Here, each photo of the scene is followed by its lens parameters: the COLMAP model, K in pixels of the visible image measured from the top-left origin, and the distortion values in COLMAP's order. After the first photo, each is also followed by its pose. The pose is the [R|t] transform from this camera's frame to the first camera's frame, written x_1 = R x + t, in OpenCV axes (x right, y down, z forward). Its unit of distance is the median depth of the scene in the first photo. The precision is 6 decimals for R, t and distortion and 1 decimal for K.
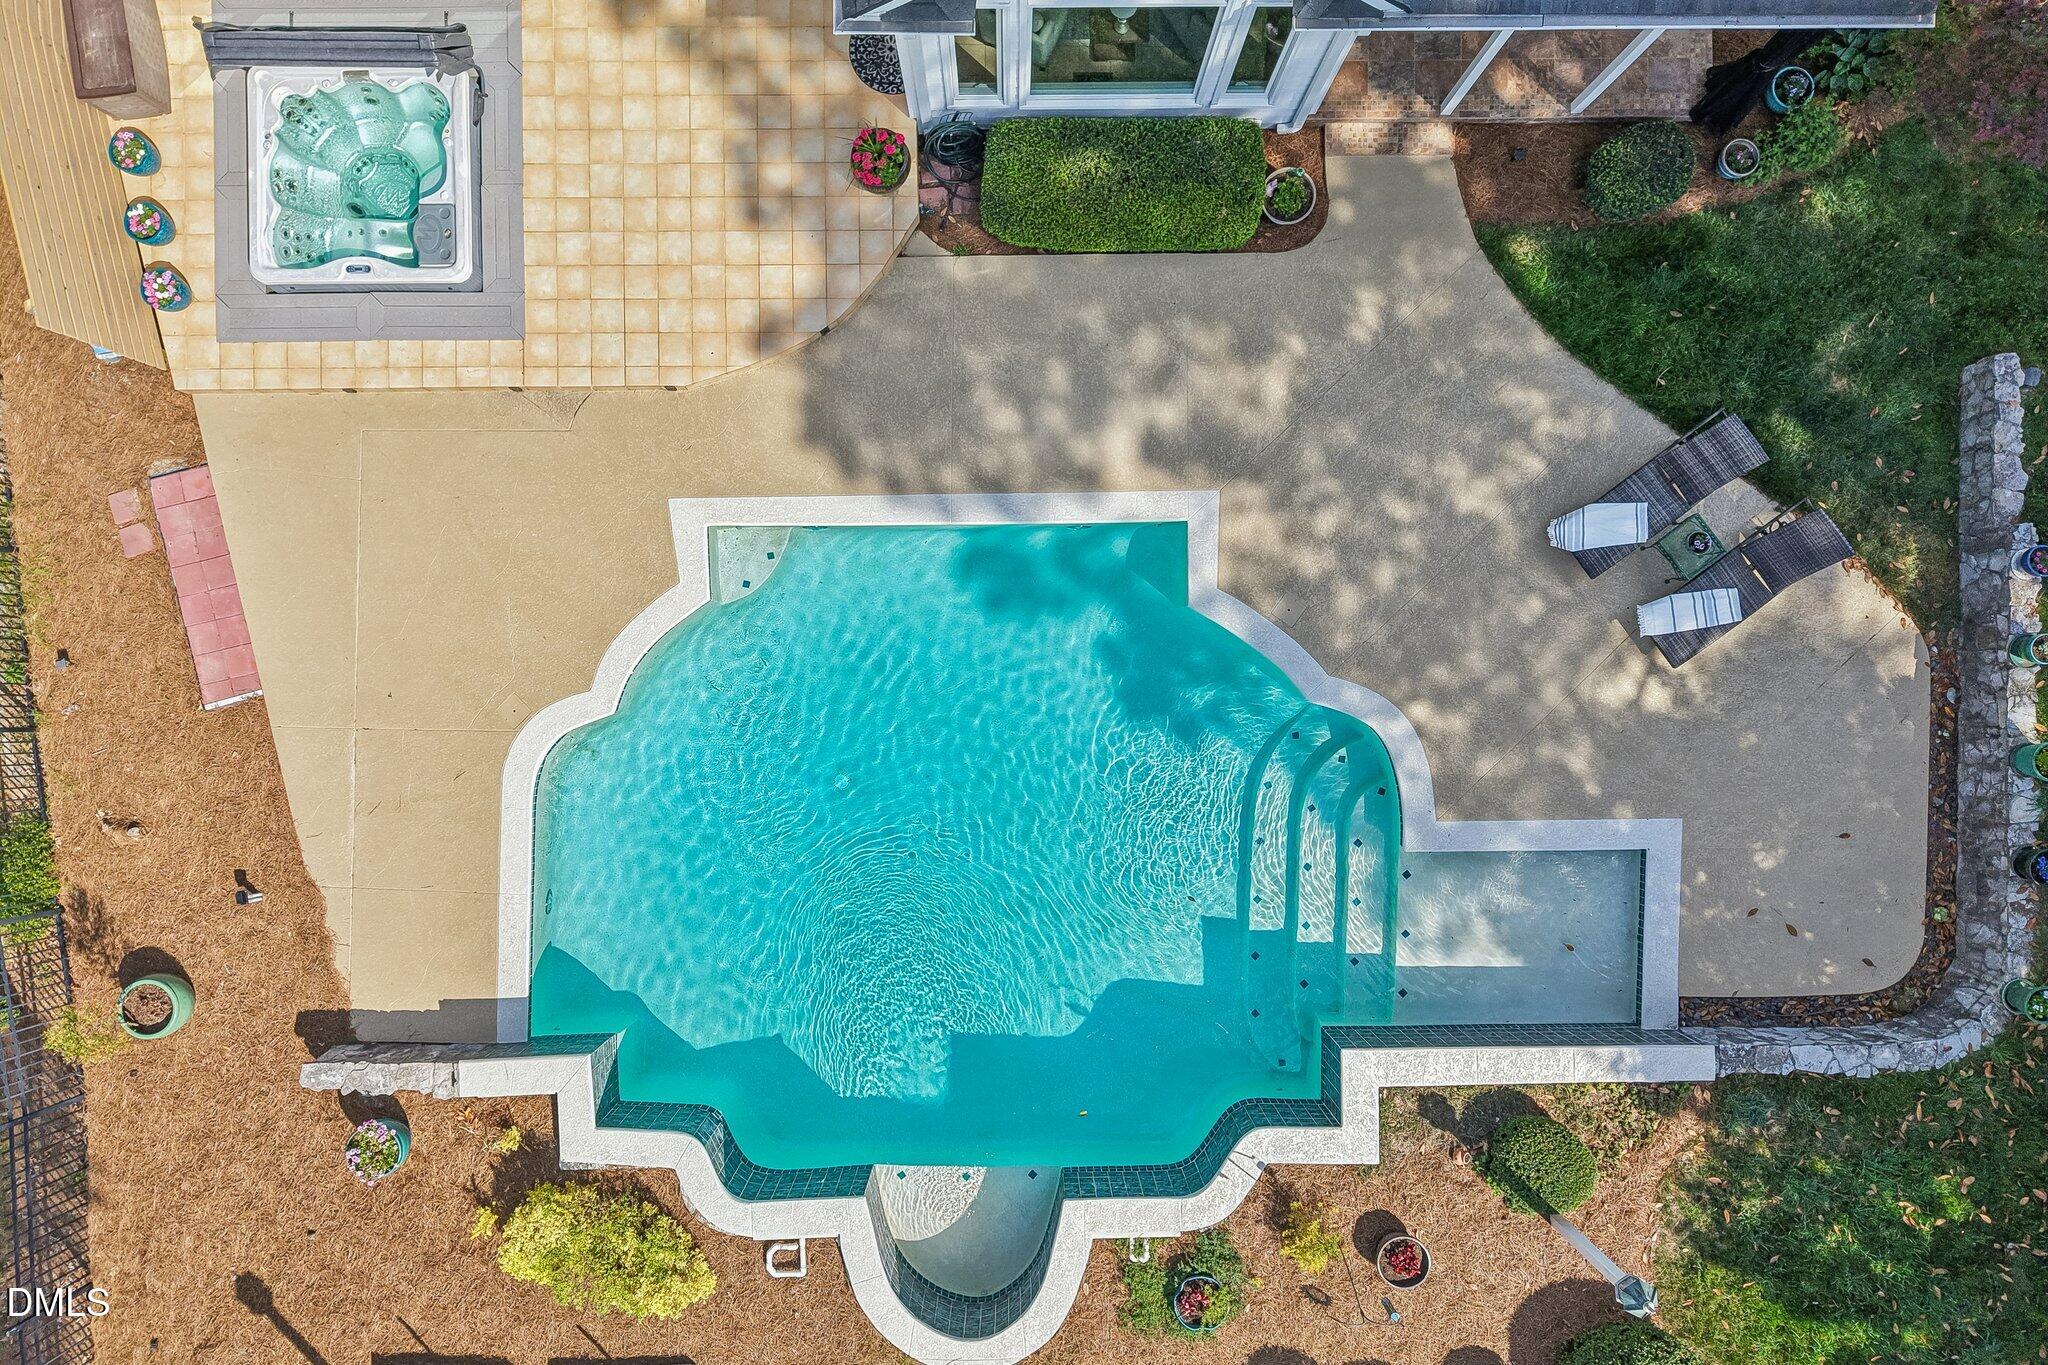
lens RADIAL K [[1429.0, 0, 996.7], [0, 1429.0, 648.7], [0, 0, 1]] dist [-0.009926, -0.003090]
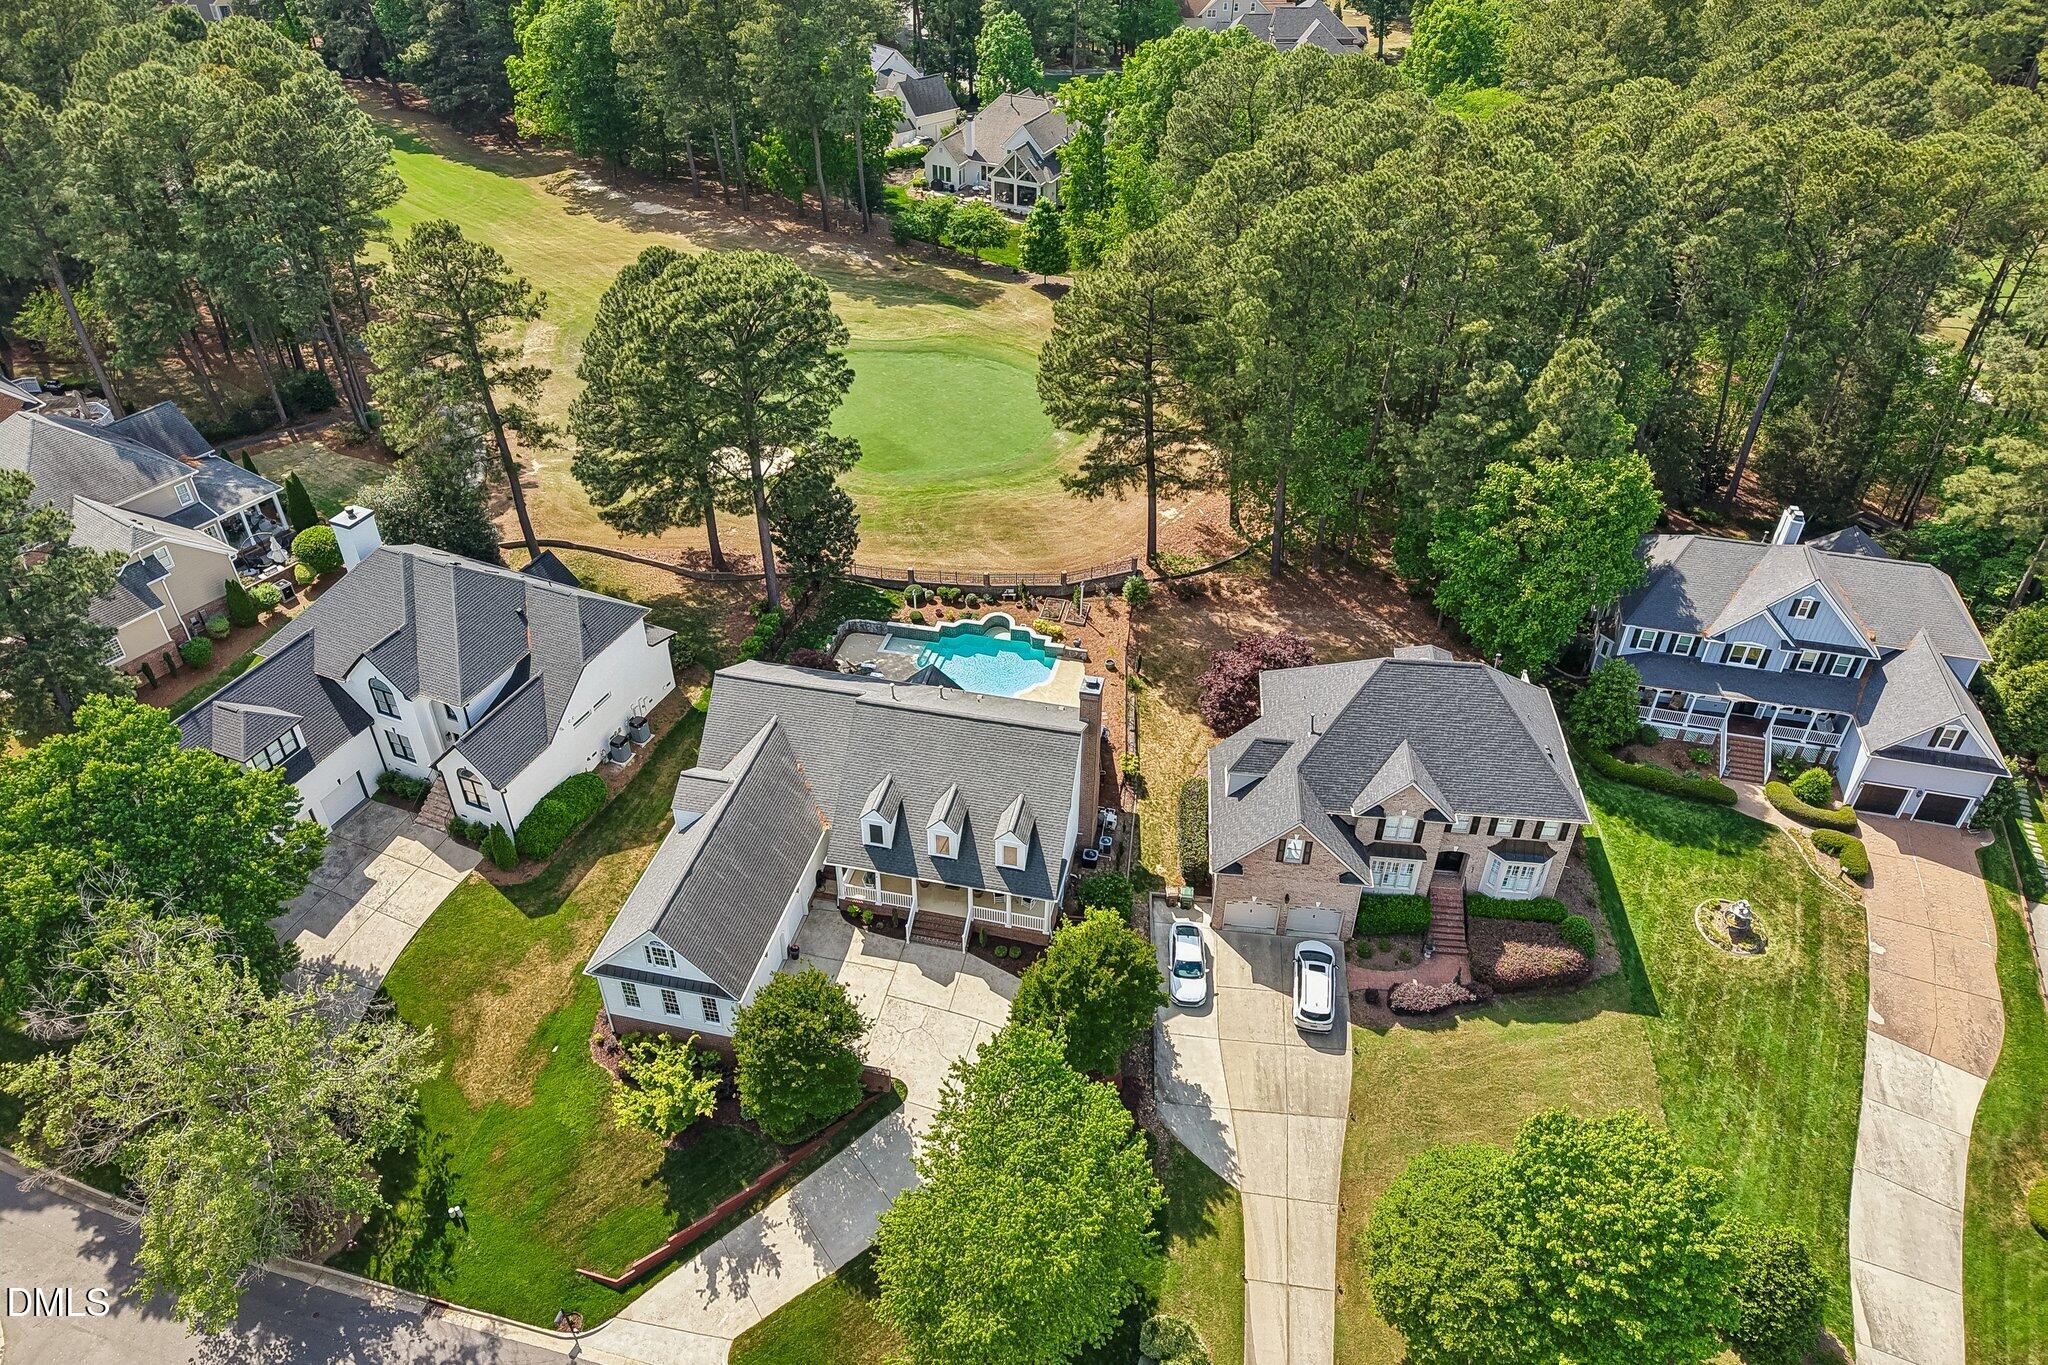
lens RADIAL K [[1357.2, 0, 1024.0], [0, 1357.2, 682.5], [0, 0, 1]] dist [0.050228, -0.048364]
pose [[-0.975430, -0.132130, 0.176287, -1.290158], [0.220233, -0.605626, 0.764666, -4.573828], [0.005729, 0.784703, 0.619845, -2.746909]]
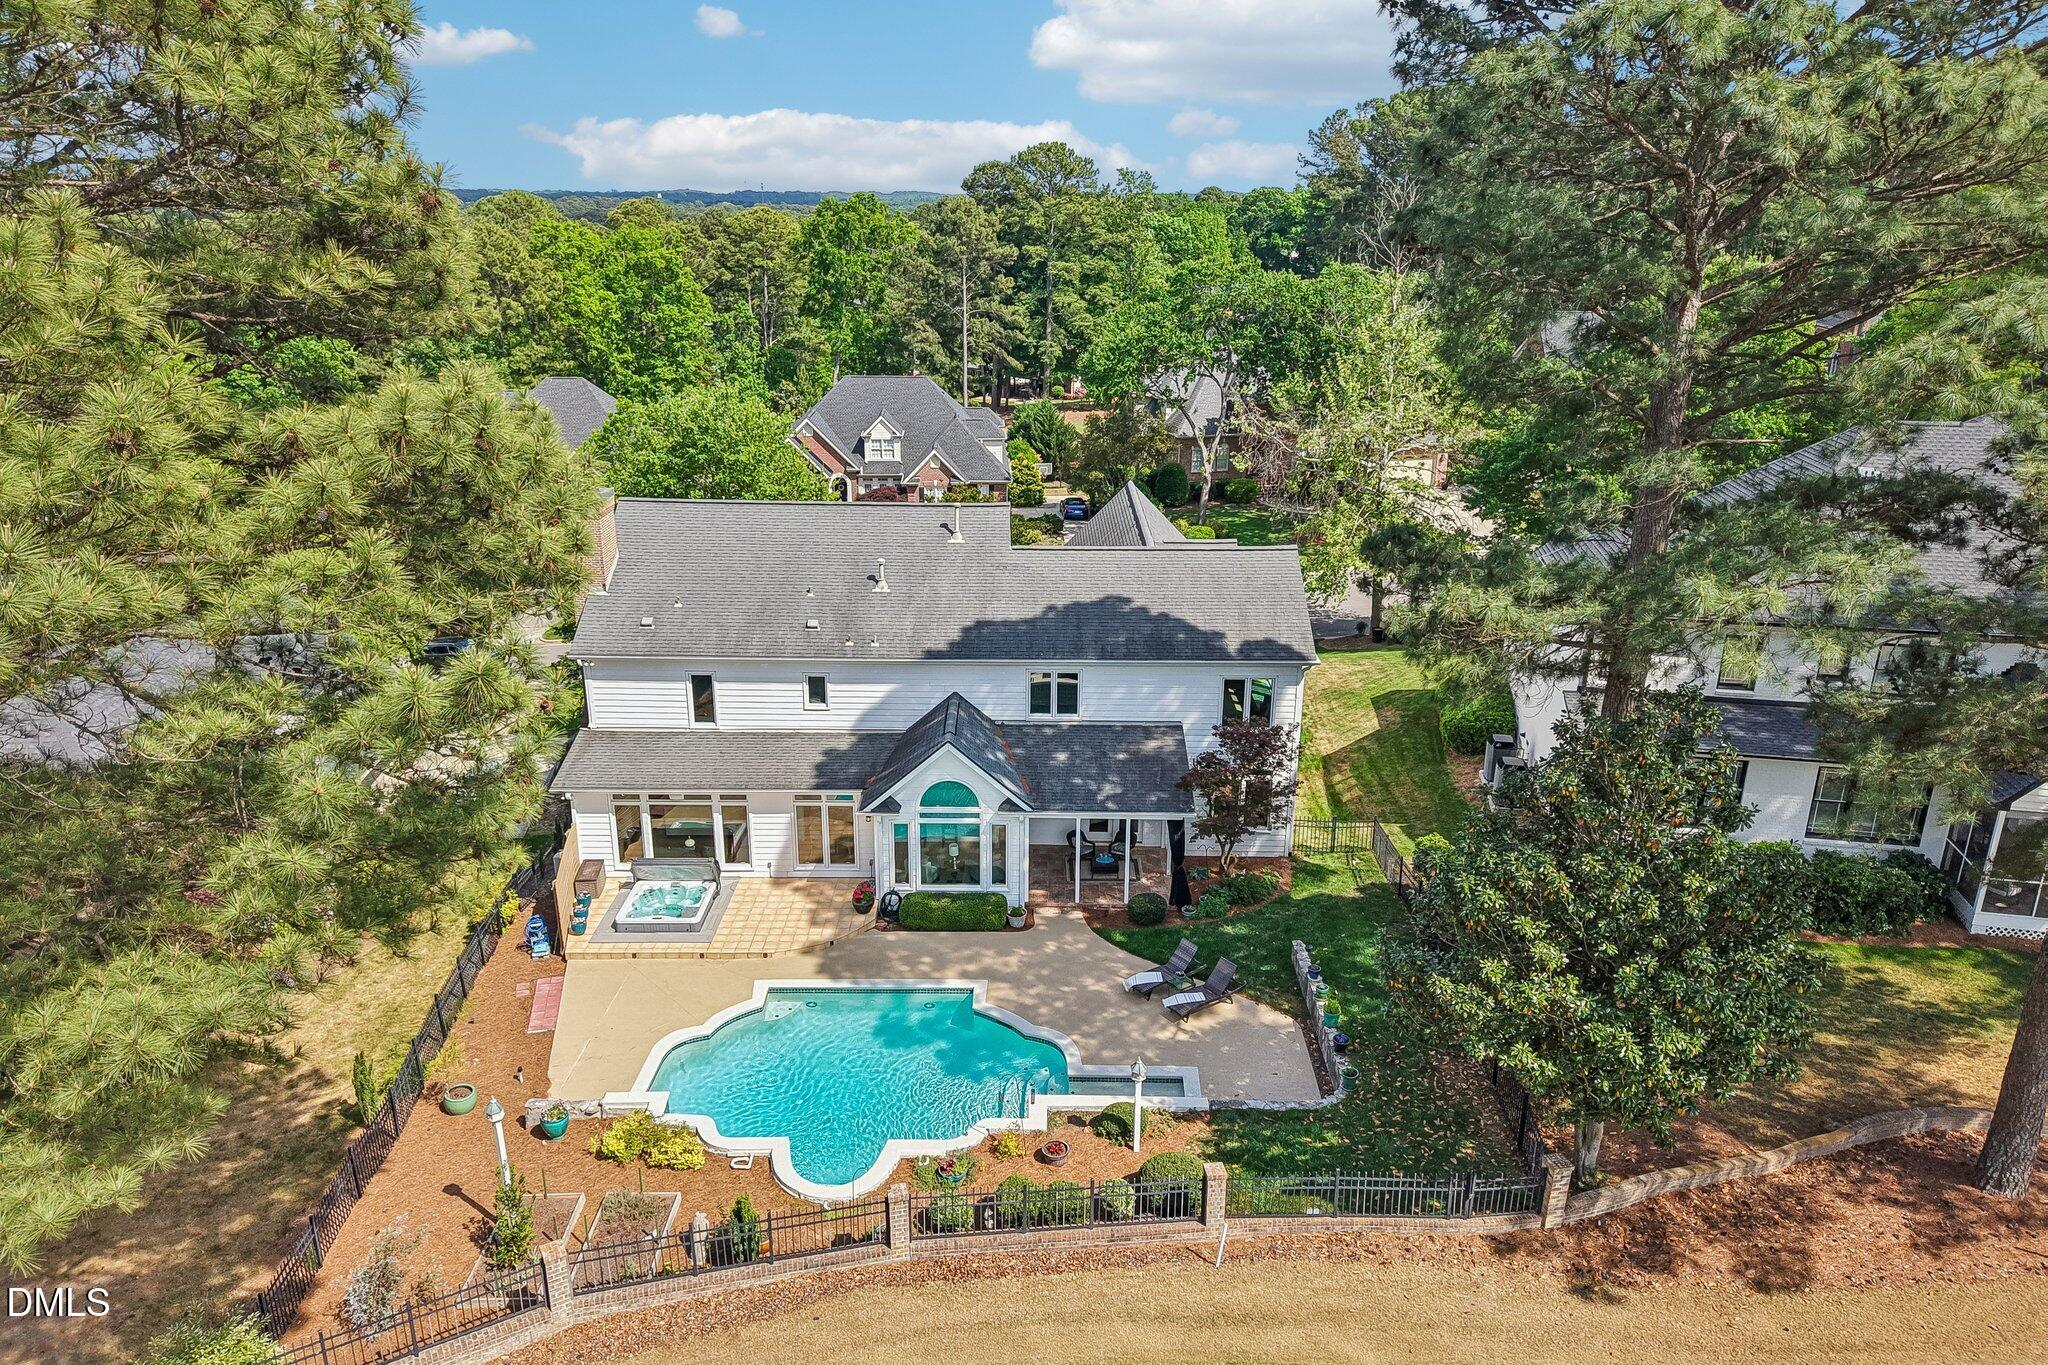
lens RADIAL K [[1364.6, 0, 1024.0], [0, 1364.6, 682.5], [0, 0, 1]] dist [0.083868, -0.124931]
pose [[0.999766, 0.017469, -0.012721, 0.239059], [-0.017605, 0.317020, -0.948256, 1.918379], [-0.012533, 0.948258, 0.317253, -0.205882]]
